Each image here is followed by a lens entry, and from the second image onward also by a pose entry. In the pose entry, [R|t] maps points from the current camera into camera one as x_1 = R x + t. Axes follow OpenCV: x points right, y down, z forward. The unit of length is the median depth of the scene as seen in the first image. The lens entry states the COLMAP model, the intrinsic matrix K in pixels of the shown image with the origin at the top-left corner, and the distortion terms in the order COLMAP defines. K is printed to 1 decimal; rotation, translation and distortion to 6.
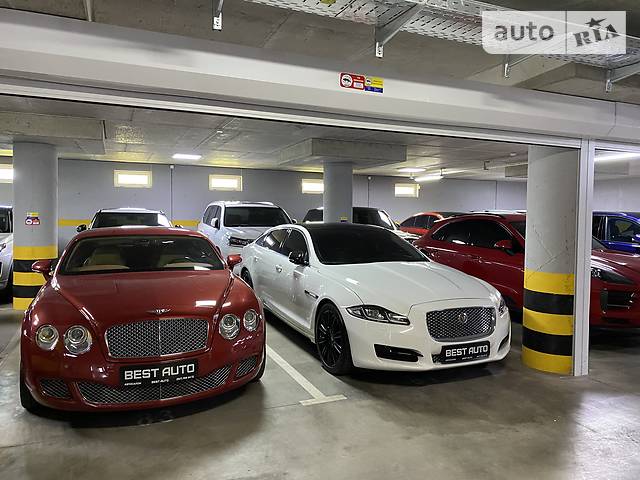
lens RADIAL K [[487.9, 0, 320.0], [0, 487.9, 240.0], [0, 0, 1]] dist [0.001279, 0.000547]
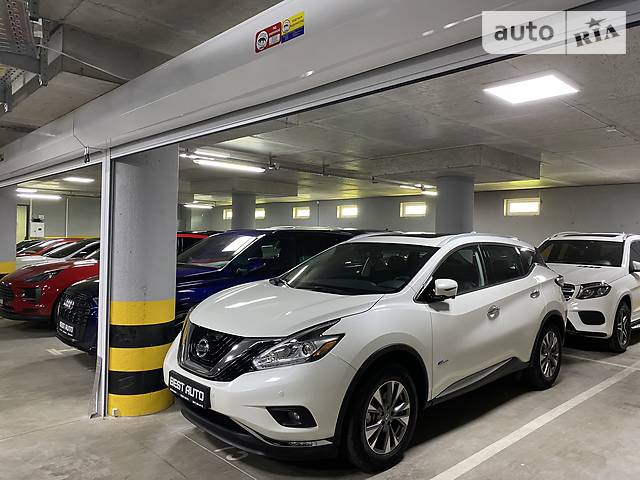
lens RADIAL K [[487.9, 0, 320.0], [0, 487.9, 240.0], [0, 0, 1]] dist [0.001279, 0.000547]
pose [[0.339562, -0.006454, -0.940562, 0.724159], [-0.068427, 0.997157, -0.031546, -0.030867], [0.938091, 0.075071, 0.338155, 0.862514]]
